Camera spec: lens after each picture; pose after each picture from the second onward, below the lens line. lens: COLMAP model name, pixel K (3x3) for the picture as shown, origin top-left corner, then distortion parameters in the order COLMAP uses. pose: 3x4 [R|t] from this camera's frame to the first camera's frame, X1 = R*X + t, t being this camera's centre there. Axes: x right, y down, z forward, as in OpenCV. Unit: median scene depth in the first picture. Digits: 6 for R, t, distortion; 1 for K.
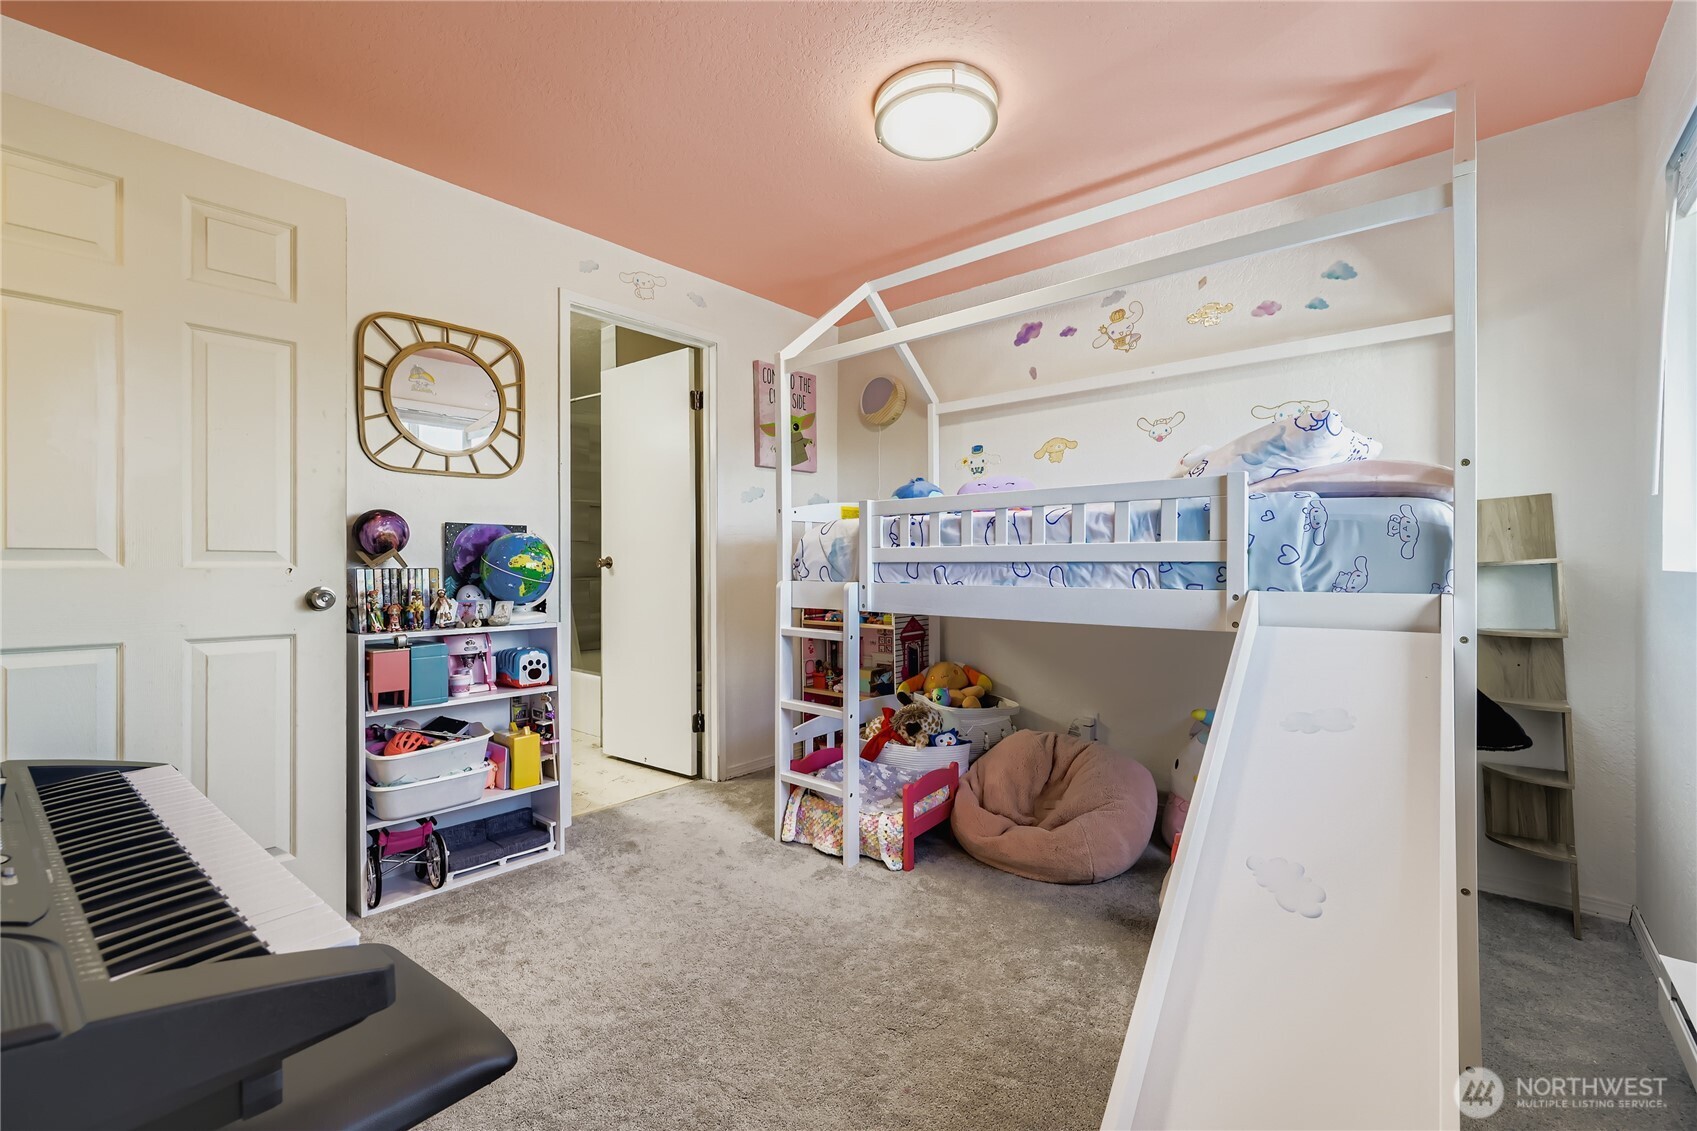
lens RADIAL K [[713.6, 0, 847.8], [0, 713.6, 573.2], [0, 0, 1]] dist [0.000466, -0.000446]
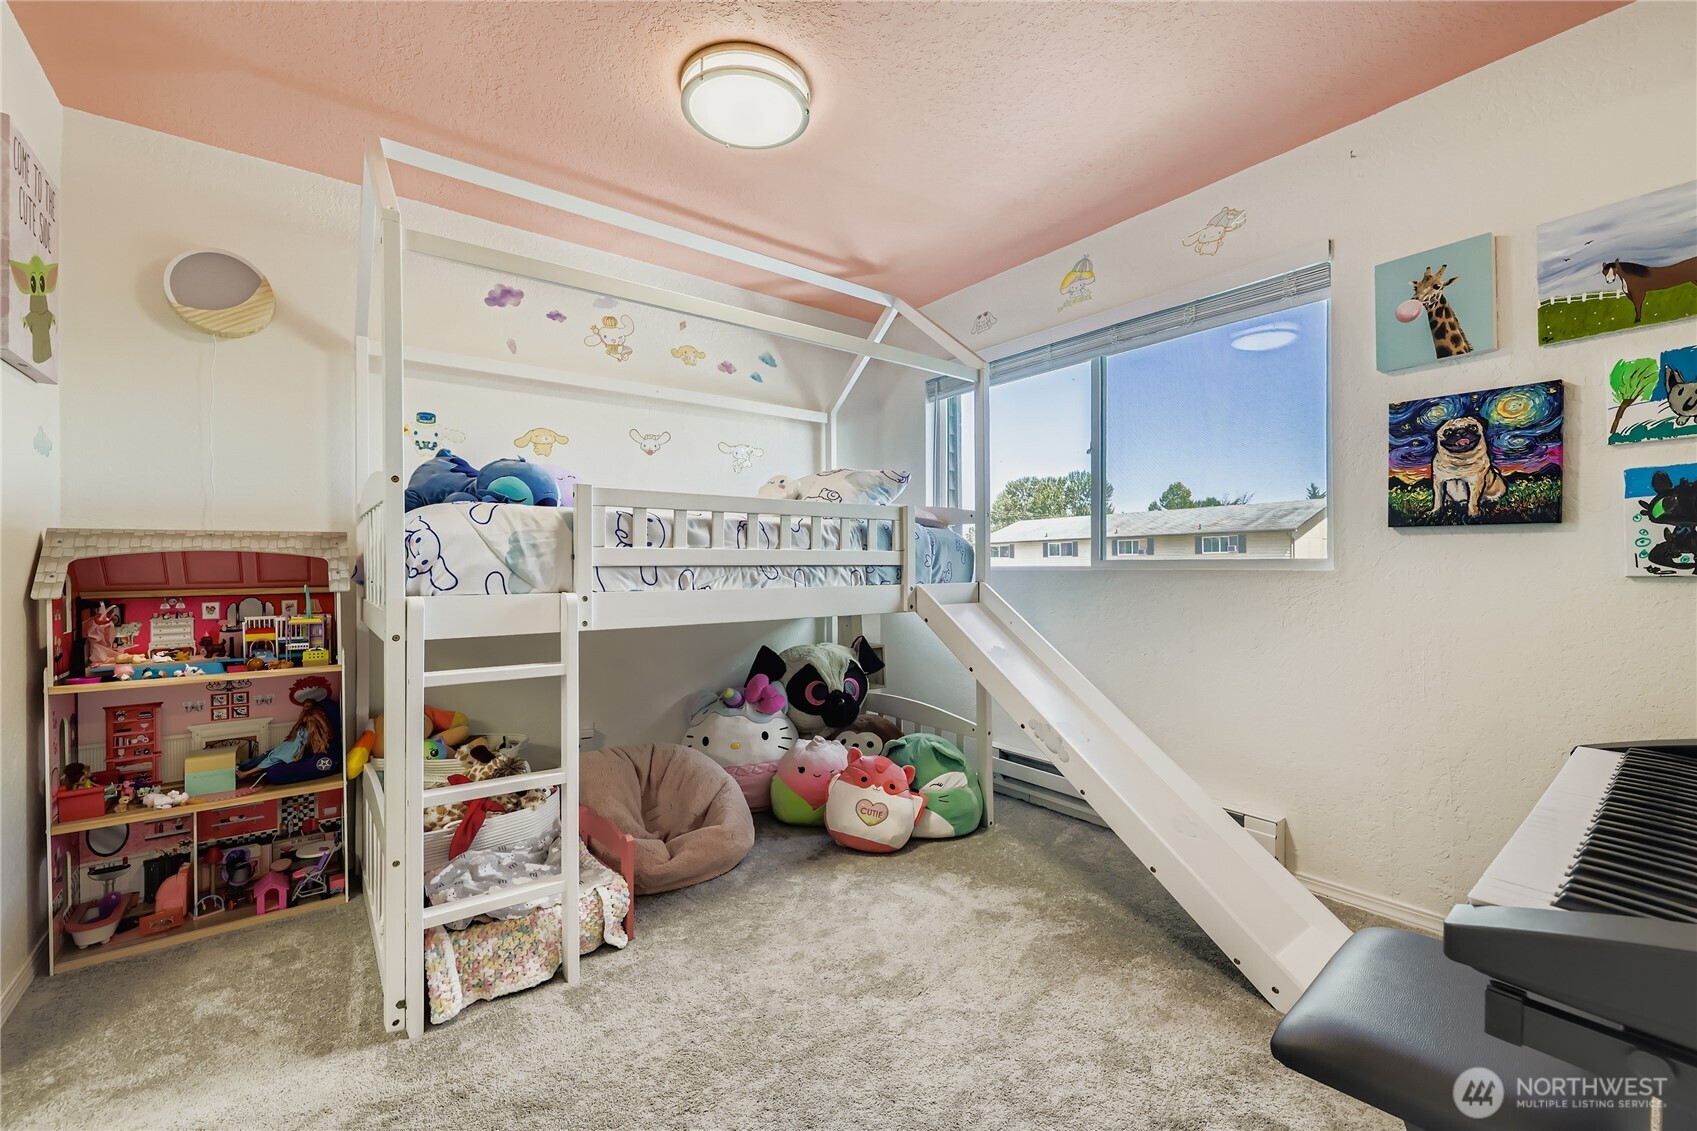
lens RADIAL K [[710.8, 0, 875.0], [0, 710.8, 567.9], [0, 0, 1]] dist [-0.000751, -0.000147]
pose [[0.183972, -0.001238, 0.982931, -0.731327], [0.017642, 0.999842, -0.002043, -0.006559], [-0.982773, 0.017716, 0.183965, 0.613142]]
